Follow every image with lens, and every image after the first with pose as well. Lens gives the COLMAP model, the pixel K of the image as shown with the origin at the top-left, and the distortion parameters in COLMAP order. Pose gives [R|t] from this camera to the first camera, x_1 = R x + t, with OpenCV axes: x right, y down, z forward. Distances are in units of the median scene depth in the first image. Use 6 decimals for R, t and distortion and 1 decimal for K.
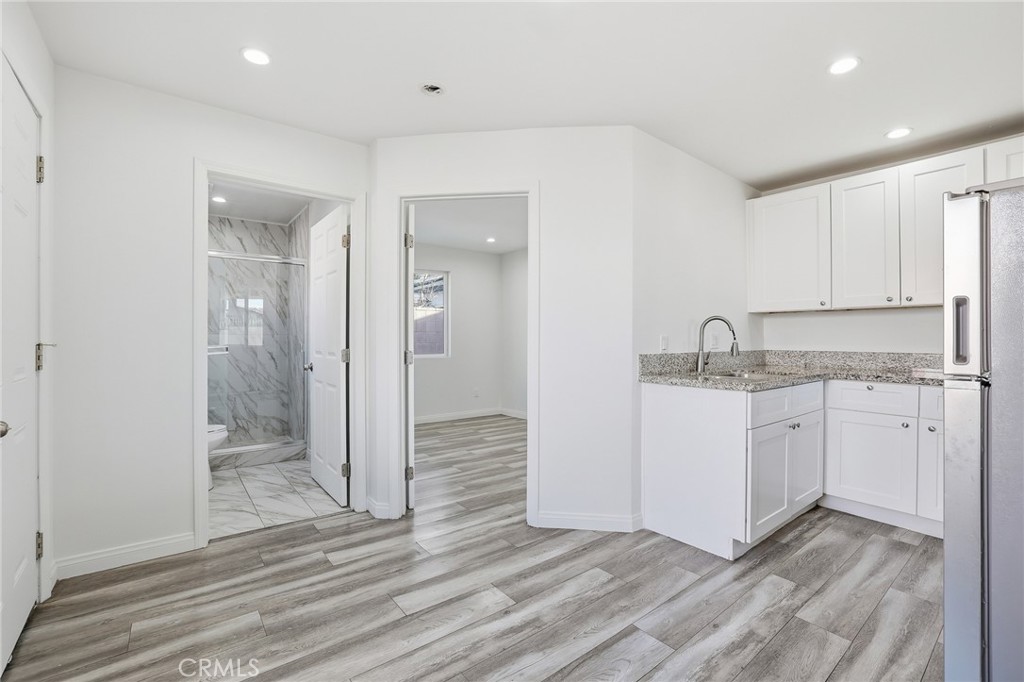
lens RADIAL K [[451.8, 0, 516.2], [0, 451.8, 340.7], [0, 0, 1]] dist [-0.027423, 0.007357]
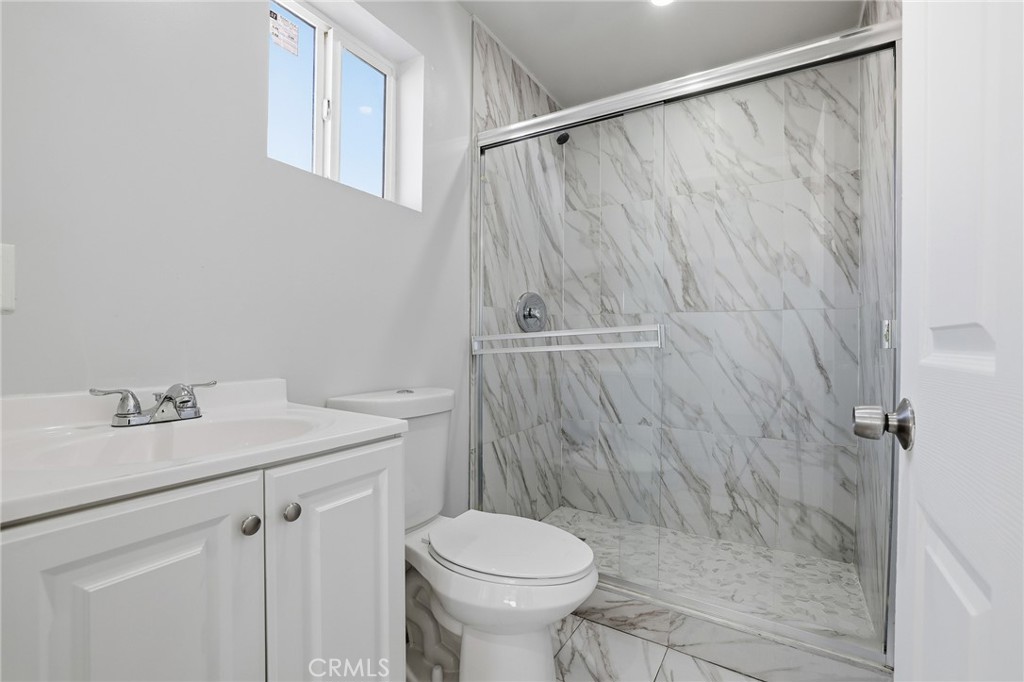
lens RADIAL K [[451.8, 0, 516.9], [0, 451.8, 344.8], [0, 0, 1]] dist [-0.027423, 0.007357]
pose [[0.360095, 0.005086, -0.932902, -0.262574], [-0.011949, 0.999928, 0.000839, 0.022512], [0.932839, 0.010845, 0.360130, 0.600355]]
